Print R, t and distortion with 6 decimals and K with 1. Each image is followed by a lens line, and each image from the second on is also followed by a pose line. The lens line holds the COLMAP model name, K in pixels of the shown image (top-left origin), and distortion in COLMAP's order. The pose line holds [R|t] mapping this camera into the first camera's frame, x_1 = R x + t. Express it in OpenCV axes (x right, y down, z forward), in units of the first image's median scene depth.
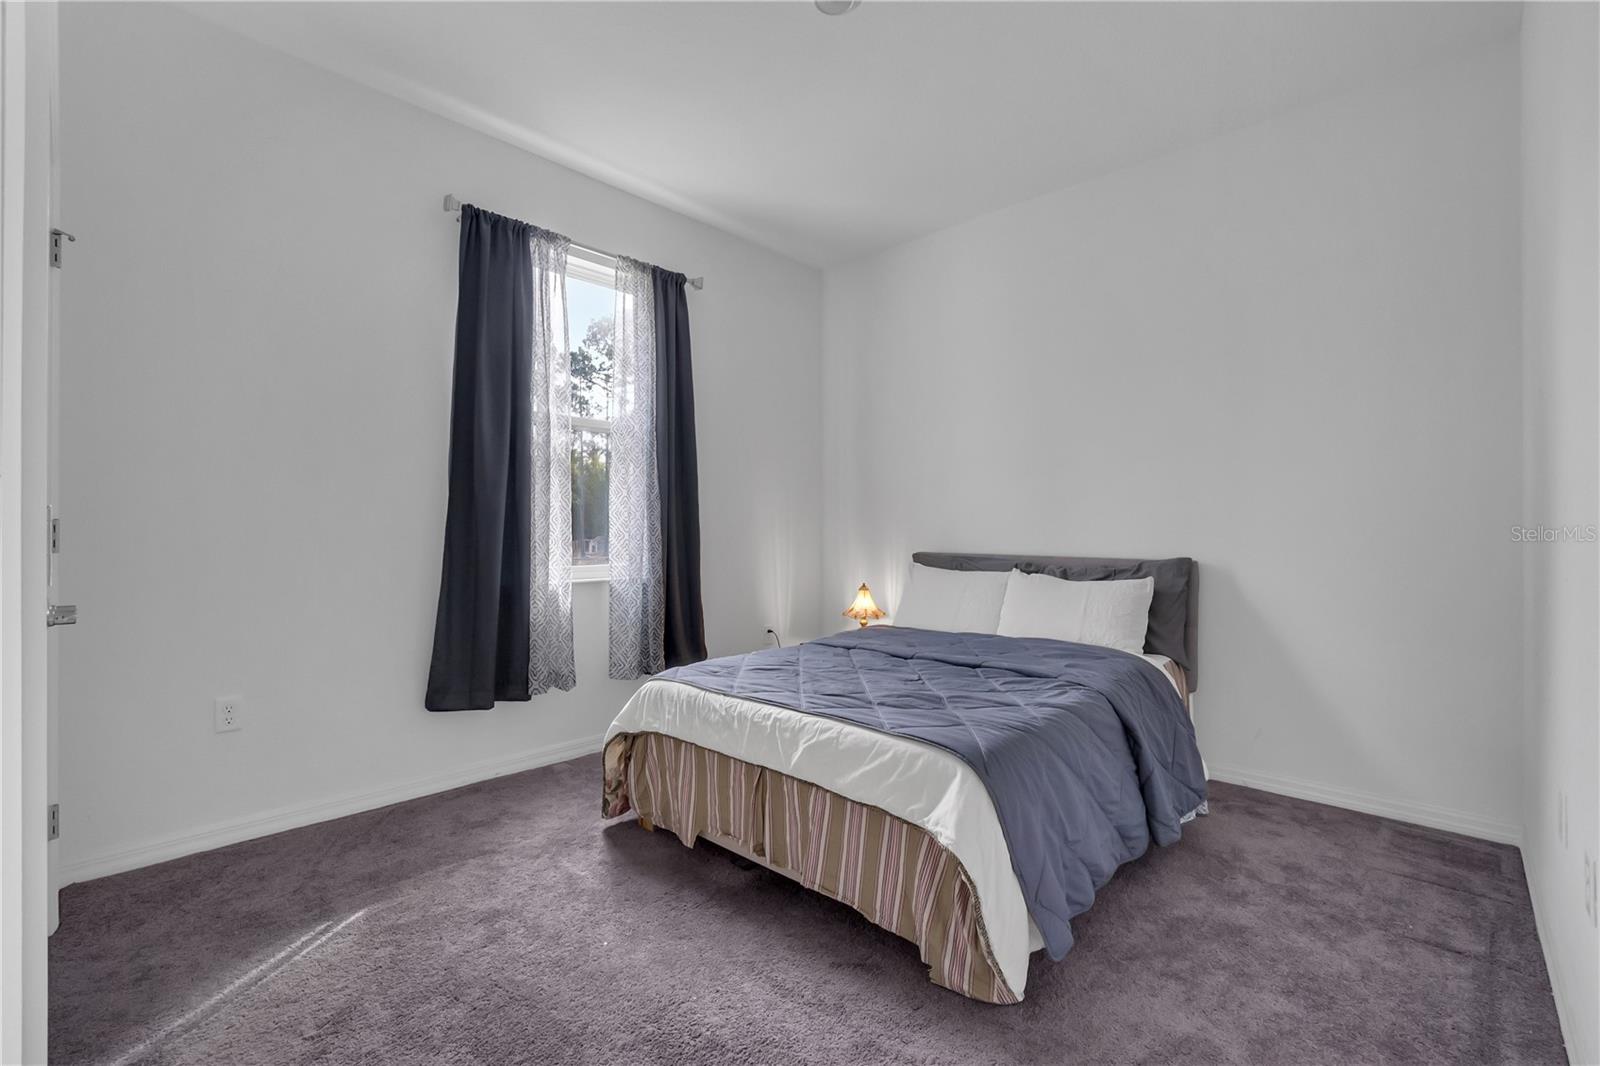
lens RADIAL K [[704.9, 0, 800.0], [0, 704.9, 533.0], [0, 0, 1]] dist [-0.004123, -0.000197]
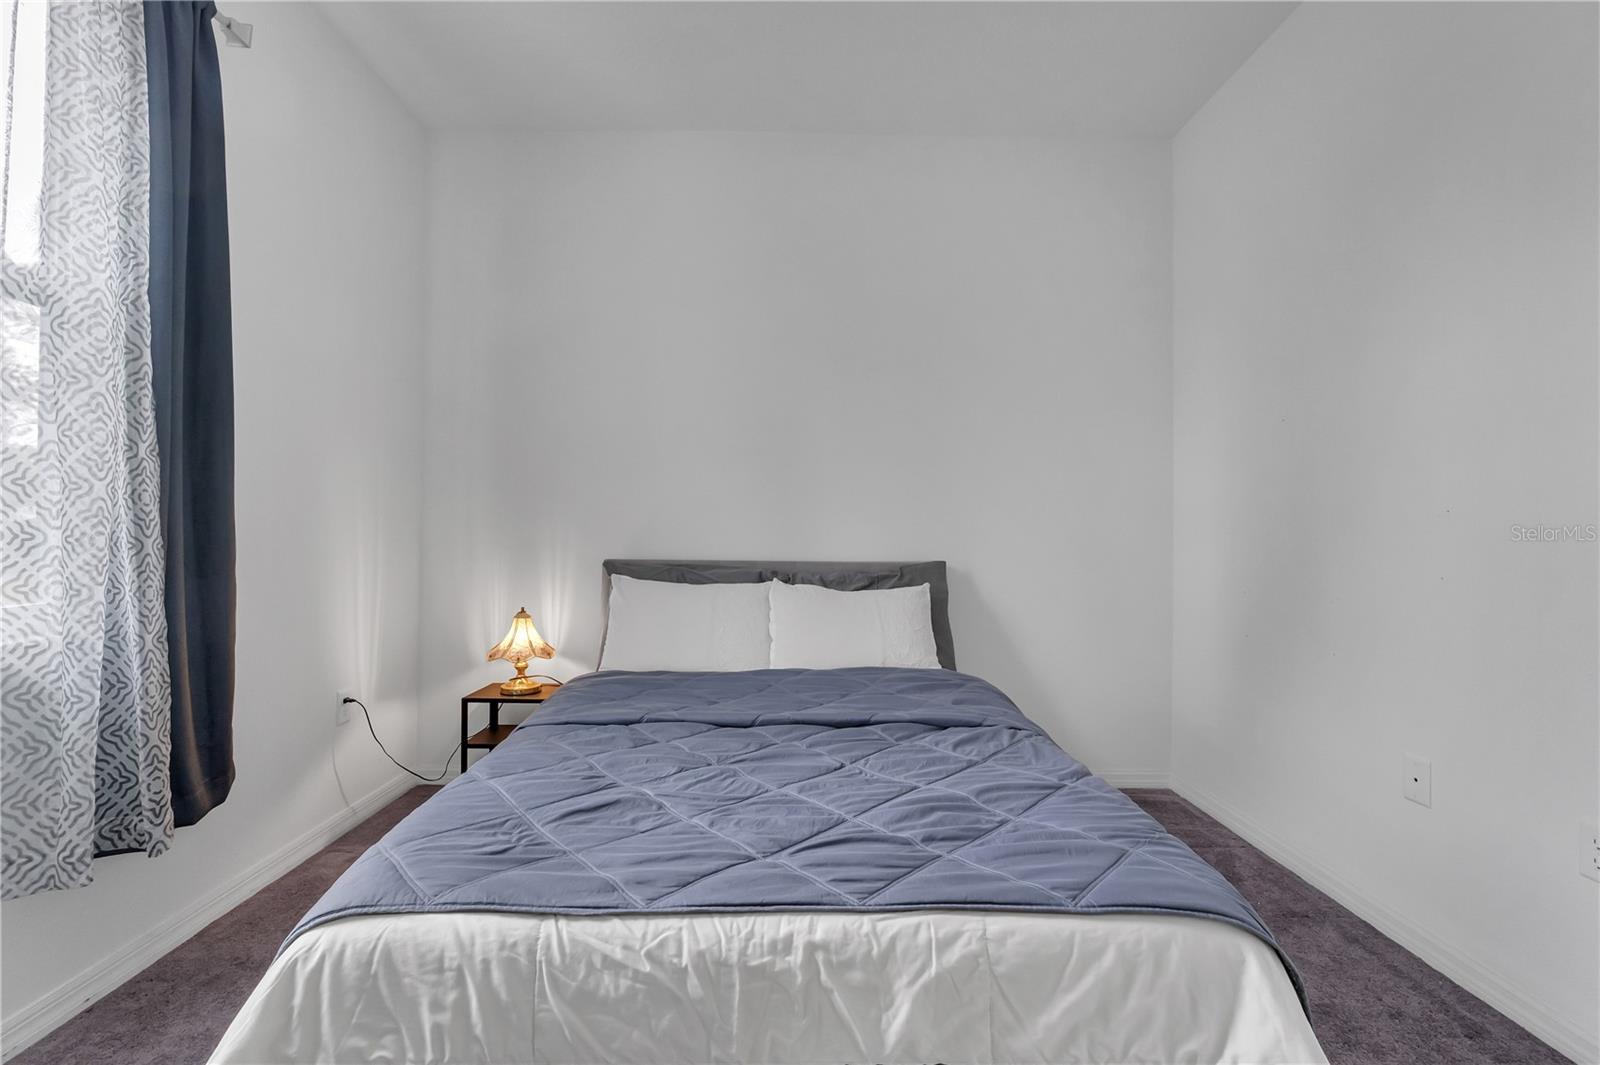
lens RADIAL K [[687.4, 0, 806.1], [0, 687.4, 558.0], [0, 0, 1]] dist [-0.002496, -0.000317]
pose [[0.731037, -0.024430, 0.681900, -0.221675], [0.000922, 0.999393, 0.034816, 0.000821], [-0.682337, -0.024824, 0.730616, 0.463737]]
